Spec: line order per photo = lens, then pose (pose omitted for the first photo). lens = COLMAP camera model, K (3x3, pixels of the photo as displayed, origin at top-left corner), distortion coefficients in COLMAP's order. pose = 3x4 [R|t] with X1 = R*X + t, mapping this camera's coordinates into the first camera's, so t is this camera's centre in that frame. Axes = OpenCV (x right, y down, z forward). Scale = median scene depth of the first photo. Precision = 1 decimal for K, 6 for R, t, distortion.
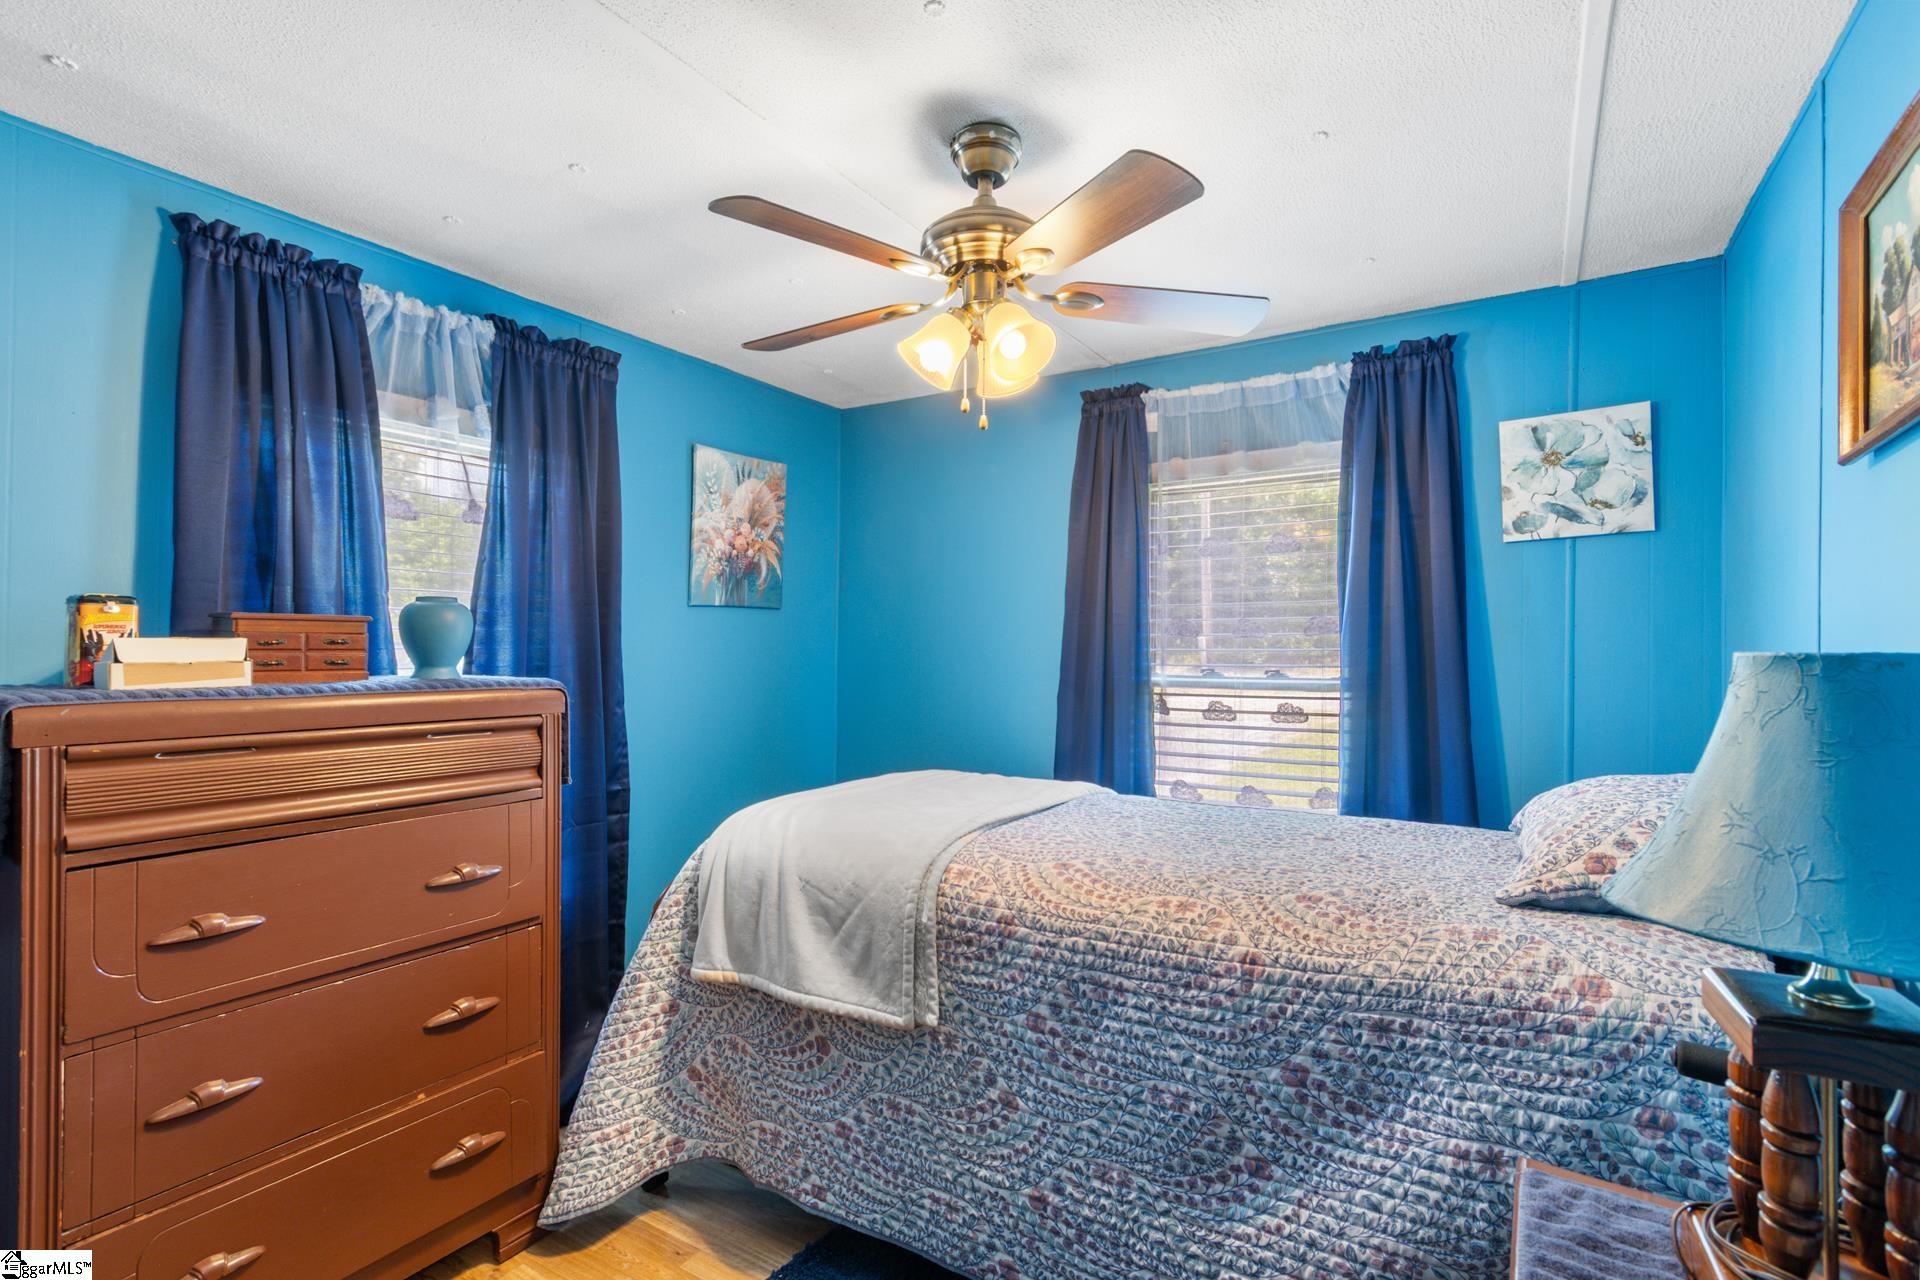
lens RADIAL K [[895.2, 0, 950.8], [0, 895.2, 646.1], [0, 0, 1]] dist [-0.002217, -0.000105]
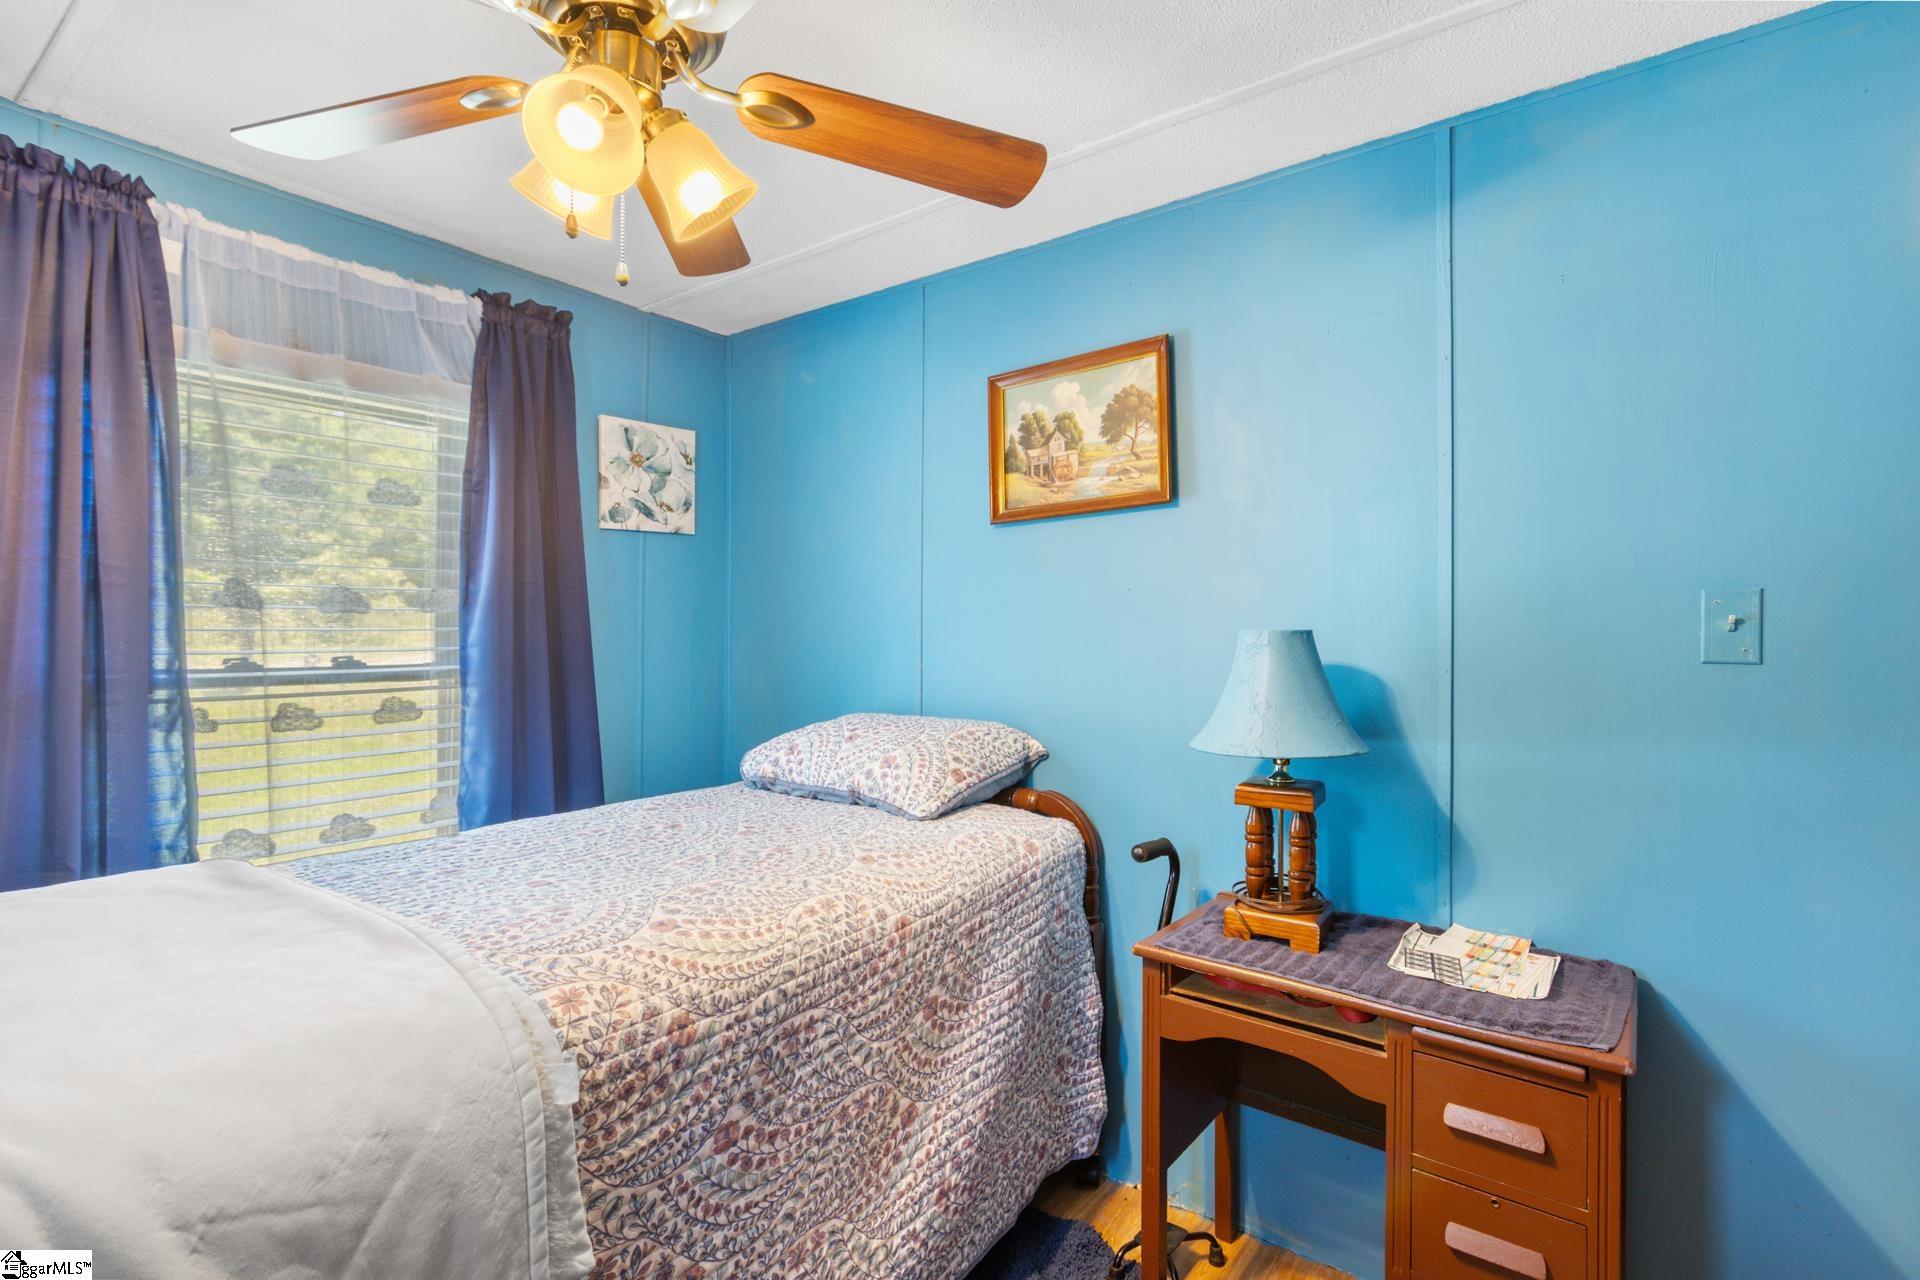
lens RADIAL K [[895.2, 0, 949.7], [0, 895.2, 634.5], [0, 0, 1]] dist [-0.002217, -0.000105]
pose [[0.068560, -0.004986, 0.997635, -0.645045], [-0.003574, 0.999980, 0.005243, 0.005087], [-0.997641, -0.003925, 0.068540, 0.798422]]
